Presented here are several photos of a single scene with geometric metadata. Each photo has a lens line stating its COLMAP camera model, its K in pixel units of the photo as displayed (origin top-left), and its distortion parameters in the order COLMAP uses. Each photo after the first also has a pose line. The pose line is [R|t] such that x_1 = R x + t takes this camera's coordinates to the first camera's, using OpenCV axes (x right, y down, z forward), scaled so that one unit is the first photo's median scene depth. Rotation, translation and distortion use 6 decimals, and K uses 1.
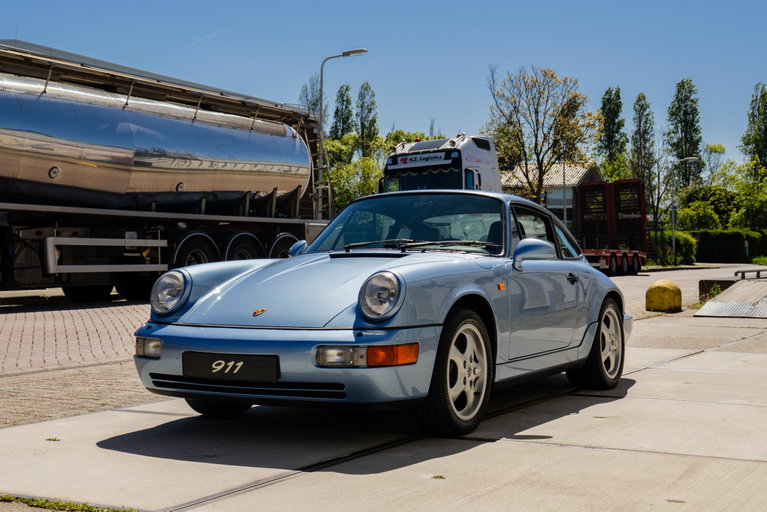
lens RADIAL K [[1150.1, 0, 375.4], [0, 1150.1, 252.4], [0, 0, 1]] dist [0.176502, 0.000000]
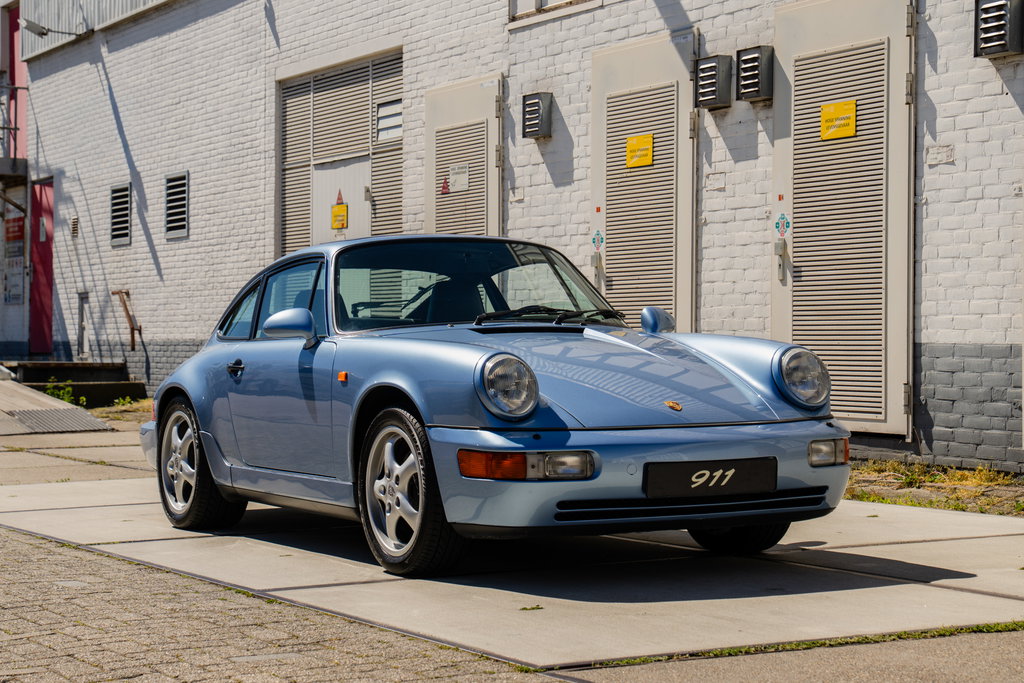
lens RADIAL K [[2222.0, 0, 513.7], [0, 2222.0, 346.8], [0, 0, 1]] dist [0.417787, 0.000000]
pose [[0.521691, -0.011840, 0.853053, -0.256290], [0.009058, 0.999924, 0.008340, 0.000435], [-0.853087, 0.003376, 0.521758, 0.066125]]
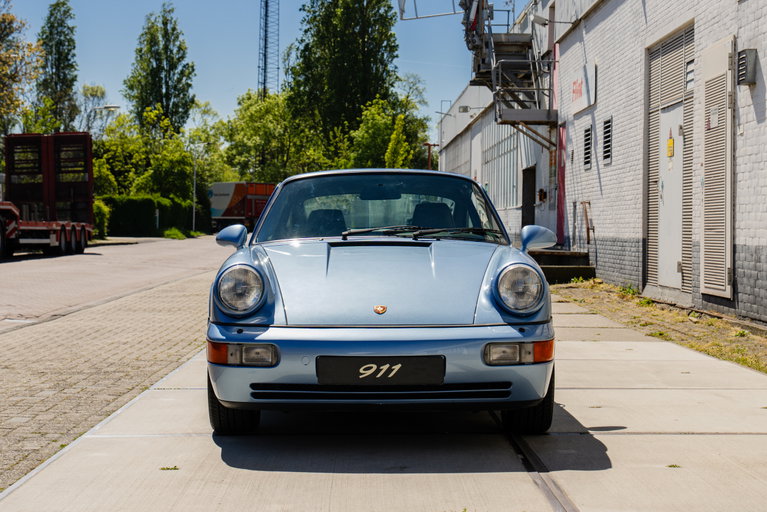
lens RADIAL K [[1534.2, 0, 389.3], [0, 1534.2, 217.1], [0, 0, 1]] dist [0.244956, 0.000000]
pose [[0.862731, 0.004449, 0.505644, -0.133311], [-0.003487, 0.999990, -0.002849, -0.003267], [-0.505652, 0.000695, 0.862737, -0.008502]]
